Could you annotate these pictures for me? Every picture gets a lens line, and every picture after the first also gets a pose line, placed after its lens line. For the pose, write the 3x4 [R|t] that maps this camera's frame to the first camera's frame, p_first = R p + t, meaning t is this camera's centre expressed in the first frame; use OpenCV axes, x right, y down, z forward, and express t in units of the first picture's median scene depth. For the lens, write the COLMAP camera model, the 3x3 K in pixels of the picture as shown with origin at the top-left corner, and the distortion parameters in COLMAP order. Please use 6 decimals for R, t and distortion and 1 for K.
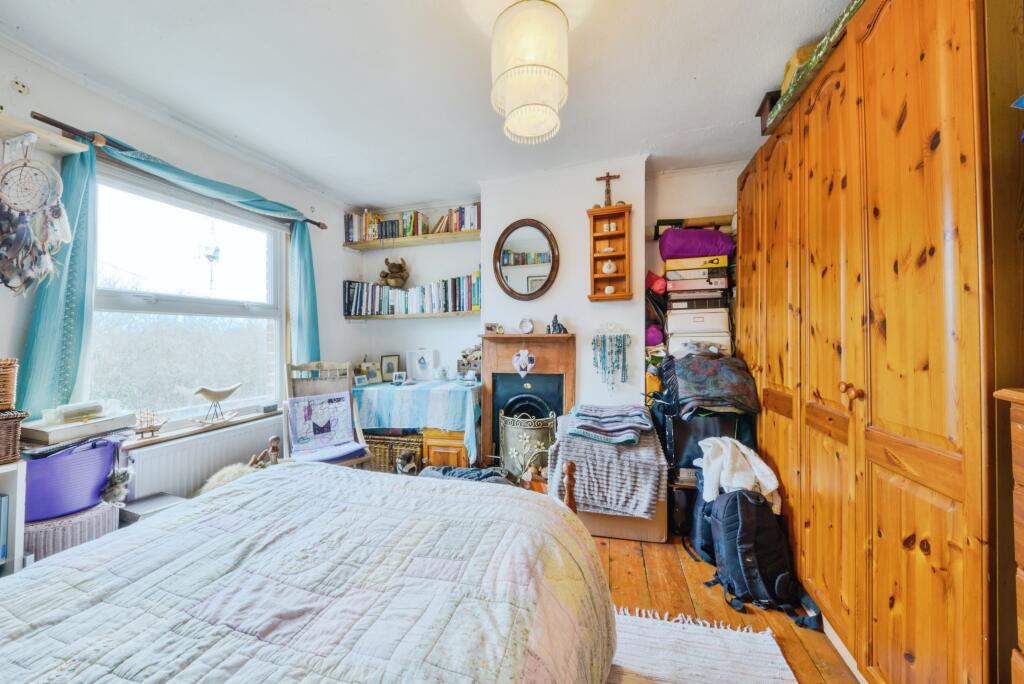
lens RADIAL K [[355.5, 0, 510.5], [0, 355.5, 323.5], [0, 0, 1]] dist [0.000891, -0.004512]
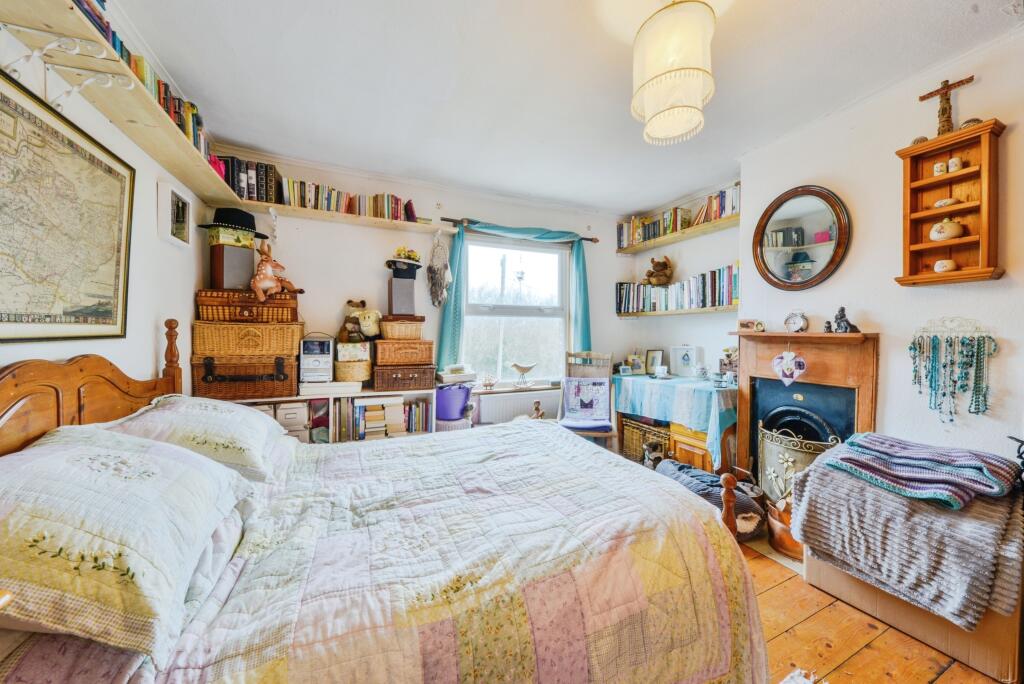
lens RADIAL K [[355.5, 0, 510.5], [0, 355.5, 323.5], [0, 0, 1]] dist [0.000891, -0.004512]
pose [[0.638886, -0.000624, -0.769301, 0.257999], [0.014485, 0.999832, 0.011219, -0.008900], [0.769165, -0.018311, 0.638788, -0.003986]]
